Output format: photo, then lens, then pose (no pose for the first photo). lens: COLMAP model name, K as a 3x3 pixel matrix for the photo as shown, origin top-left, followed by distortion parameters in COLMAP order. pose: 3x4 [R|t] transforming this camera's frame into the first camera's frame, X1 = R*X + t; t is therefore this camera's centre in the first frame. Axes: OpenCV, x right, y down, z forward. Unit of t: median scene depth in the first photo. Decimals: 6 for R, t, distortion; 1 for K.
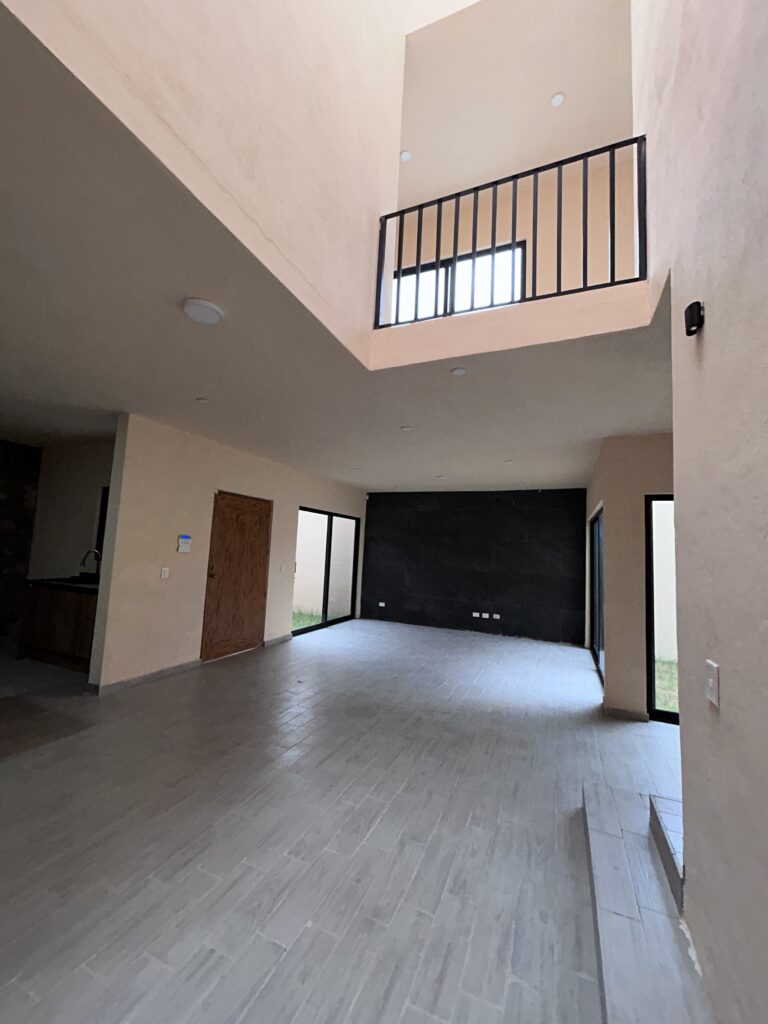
lens RADIAL K [[411.7, 0, 381.8], [0, 411.7, 504.6], [0, 0, 1]] dist [-0.005812, 0.000986]
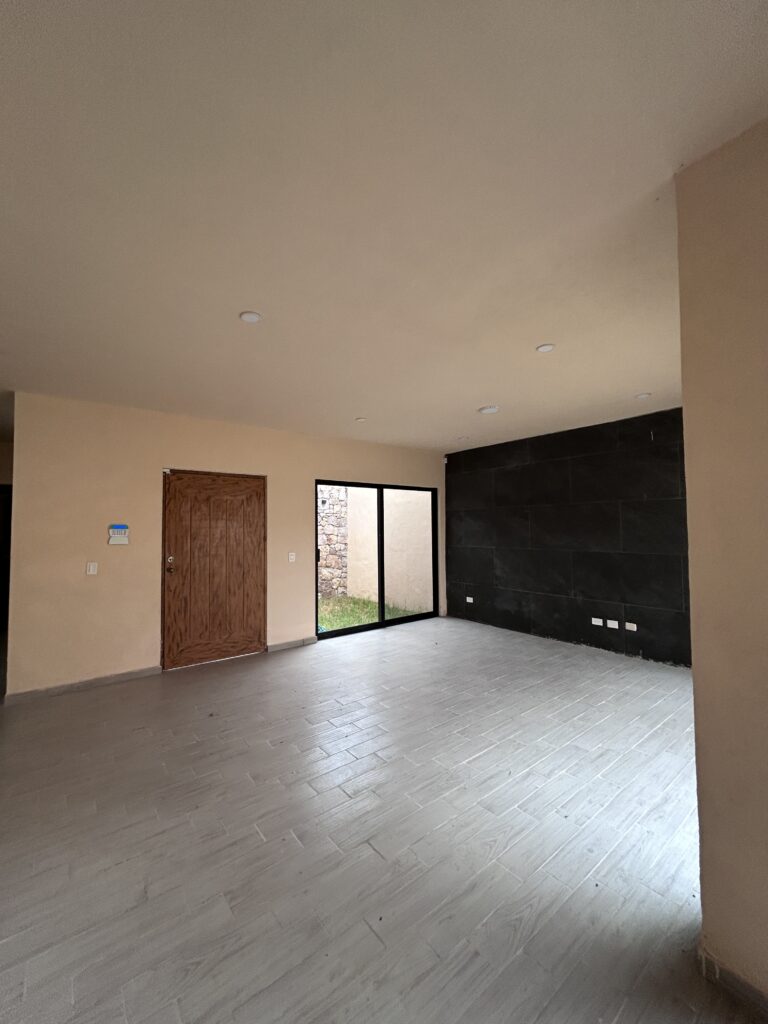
lens RADIAL K [[411.7, 0, 382.2], [0, 411.7, 511.4], [0, 0, 1]] dist [-0.005812, 0.000986]
pose [[0.877214, -0.073484, -0.474443, 0.225787], [0.101549, 0.994257, 0.033763, 0.039860], [0.469238, -0.077797, 0.879638, 0.272253]]
